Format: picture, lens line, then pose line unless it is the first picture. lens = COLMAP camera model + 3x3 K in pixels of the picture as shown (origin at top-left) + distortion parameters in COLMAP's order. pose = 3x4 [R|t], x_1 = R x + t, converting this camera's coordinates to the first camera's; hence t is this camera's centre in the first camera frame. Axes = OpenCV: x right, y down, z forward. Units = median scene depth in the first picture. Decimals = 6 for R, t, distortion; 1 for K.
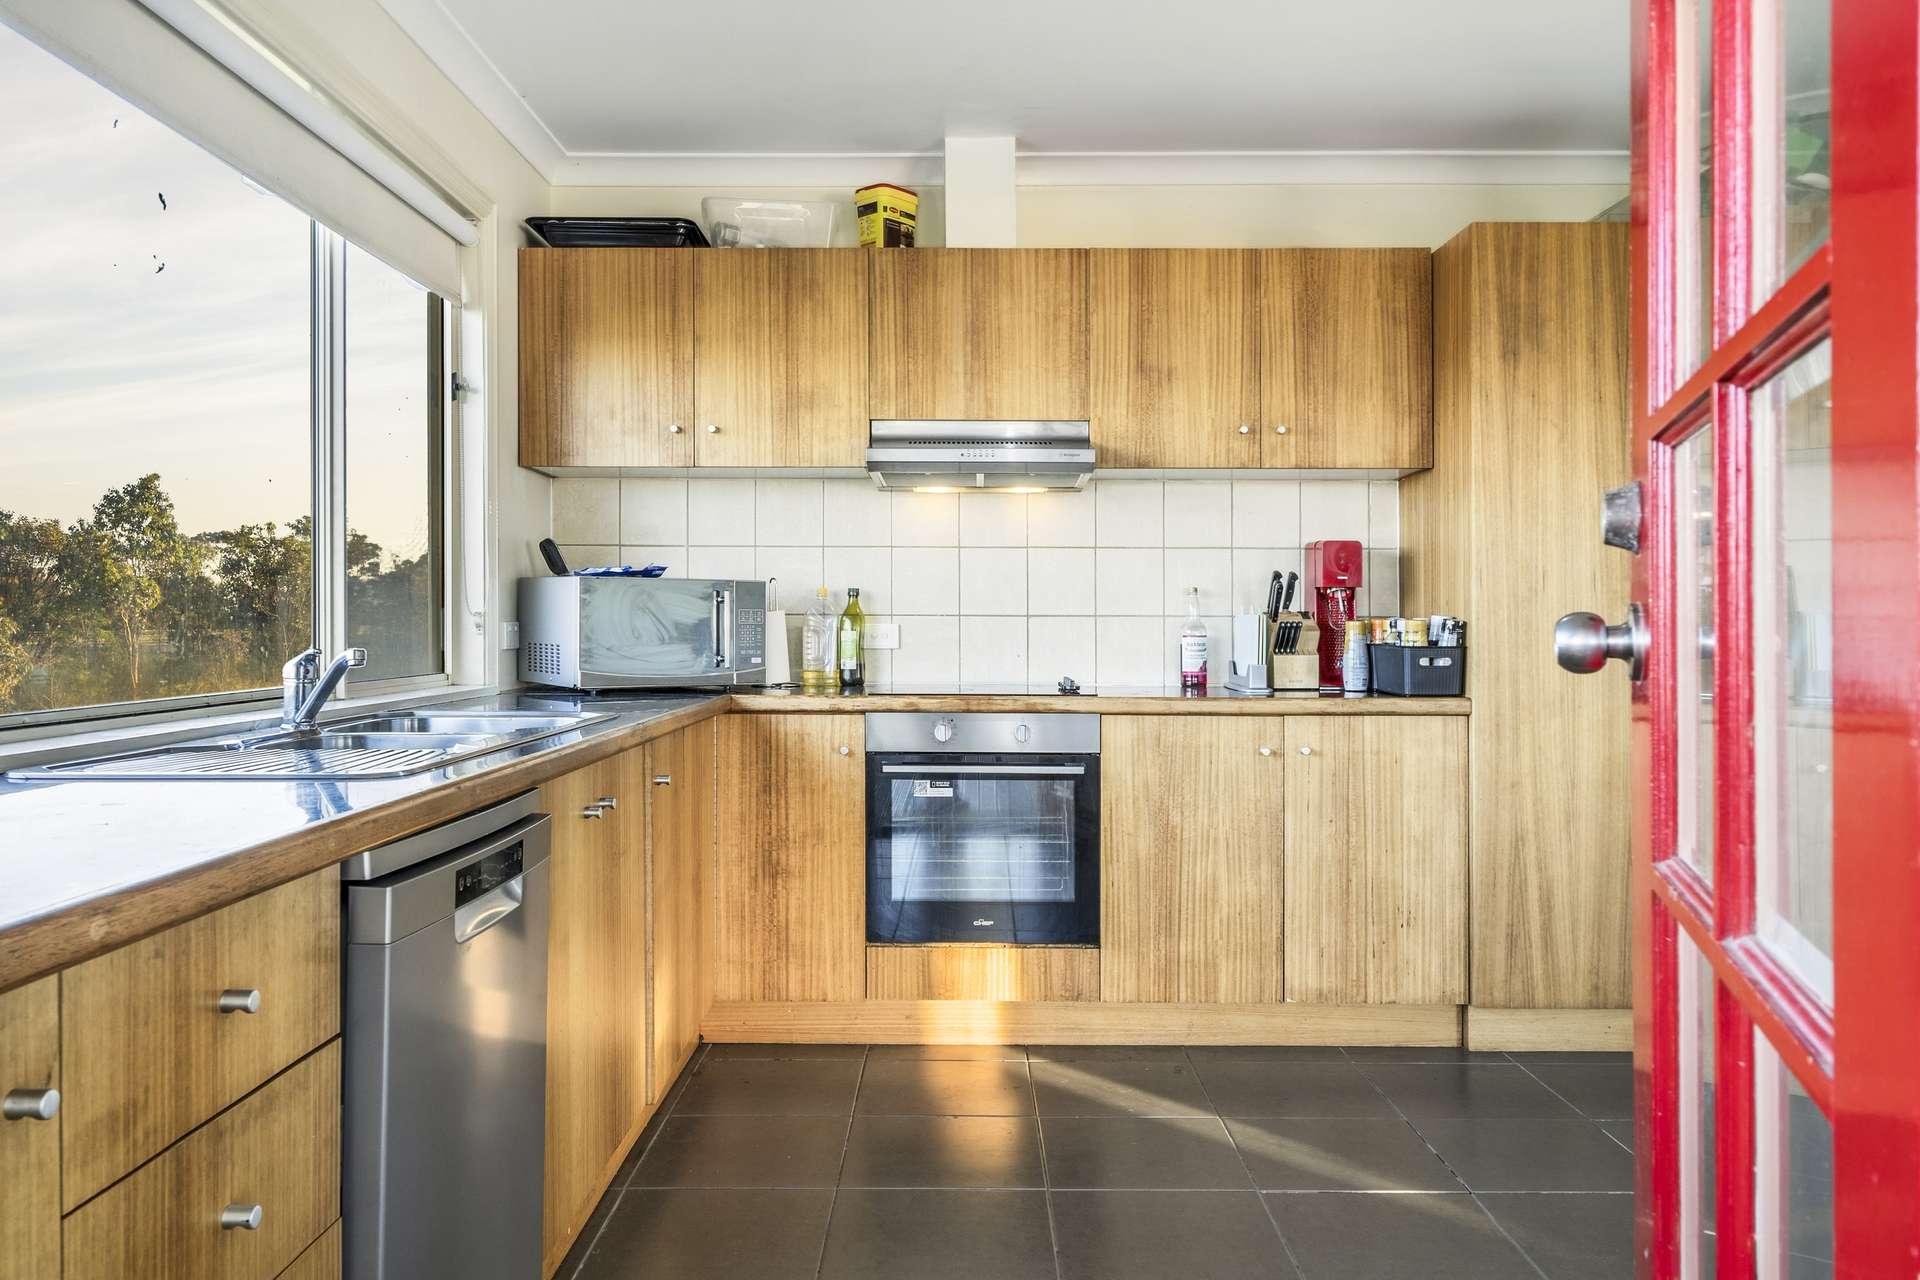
lens RADIAL K [[1427.6, 0, 959.5], [0, 1427.6, 636.5], [0, 0, 1]] dist [0.000212, -0.002682]
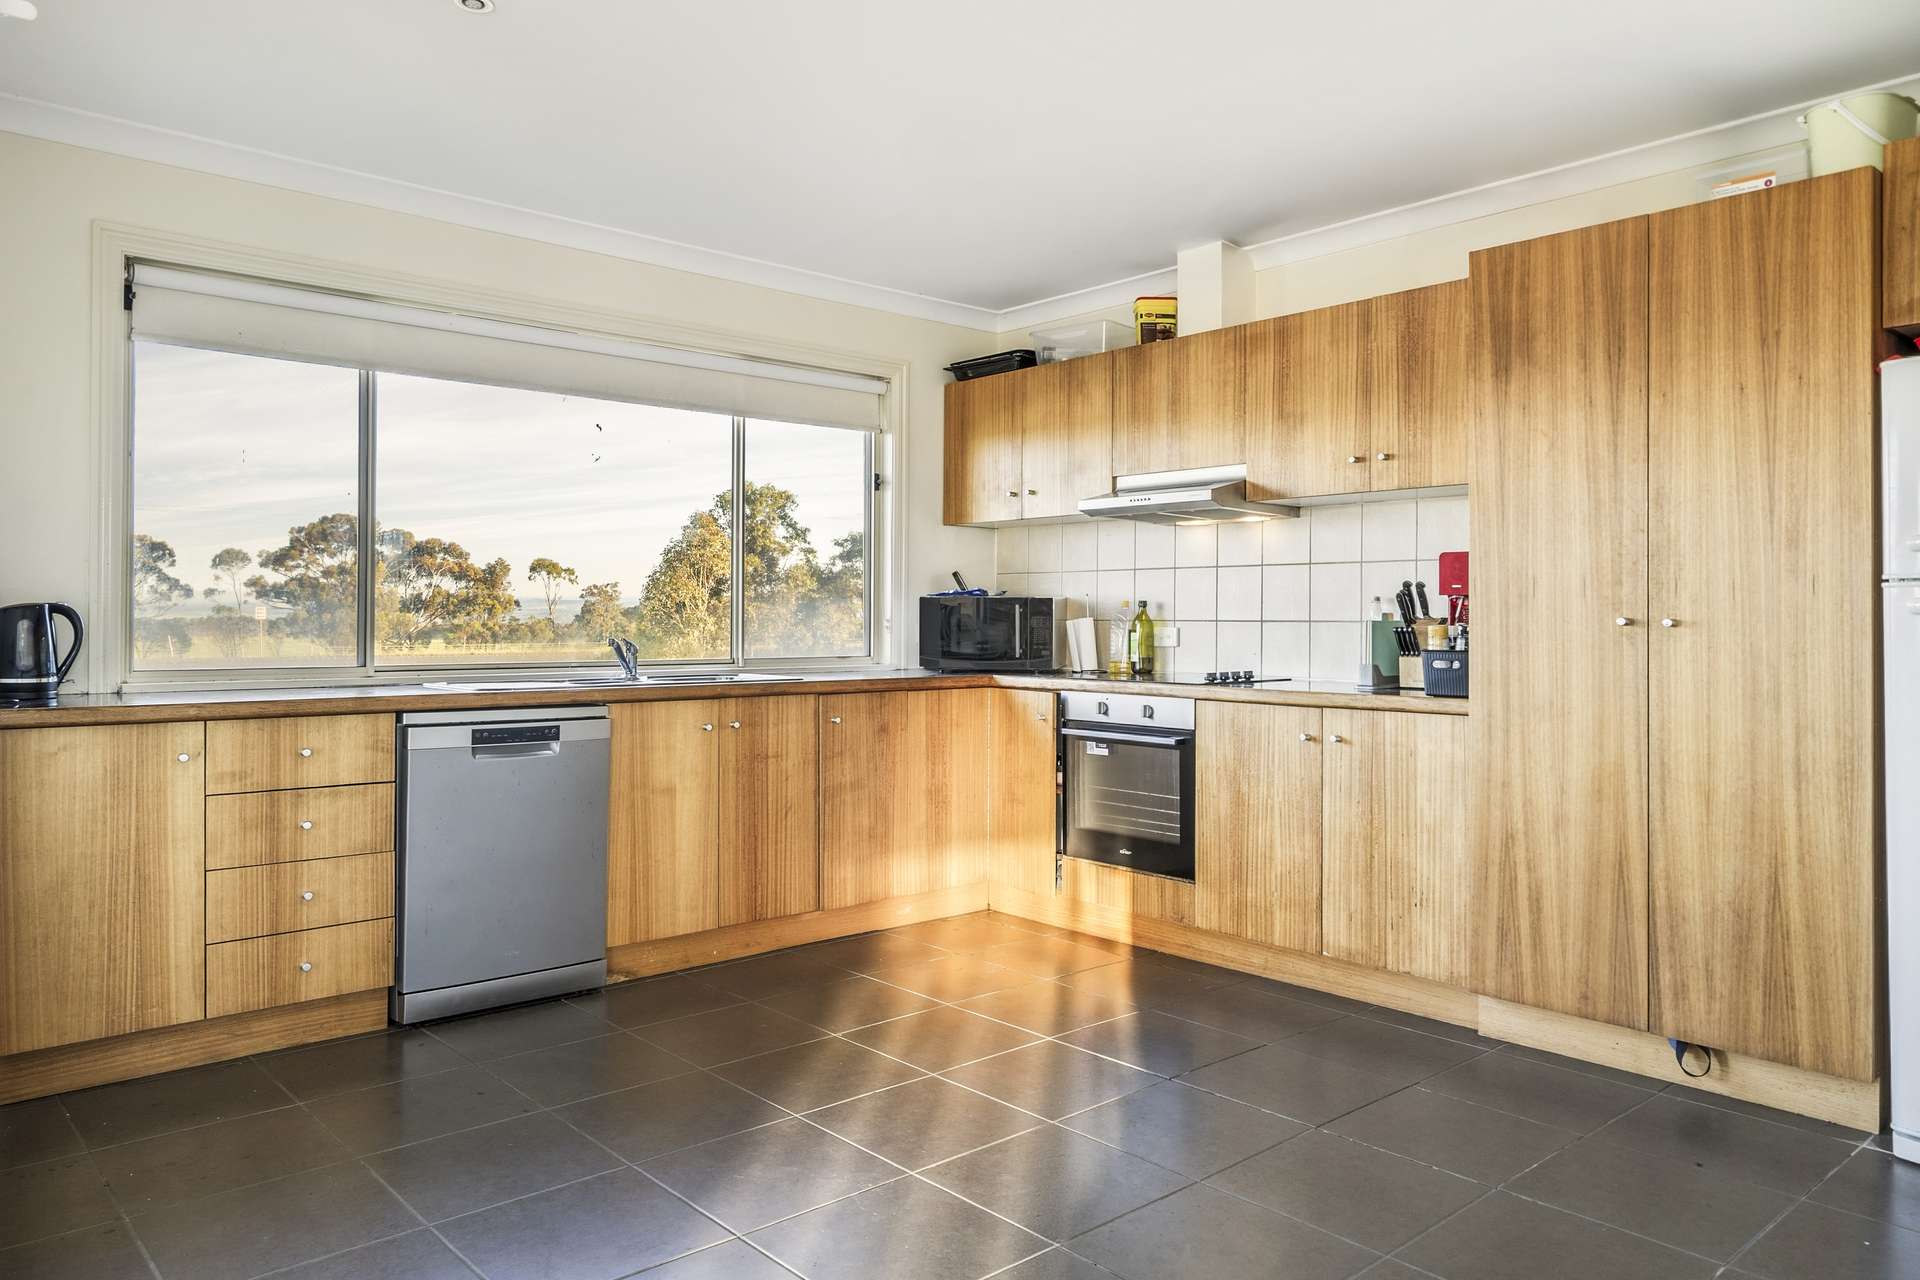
lens RADIAL K [[1319.2, 0, 959.9], [0, 1319.2, 629.2], [0, 0, 1]] dist [-0.000673, 0.001410]
pose [[0.665982, 0.004697, -0.745953, 0.831651], [-0.009971, 0.999947, -0.002606, -0.002623], [0.745901, 0.009174, 0.665993, 0.062733]]
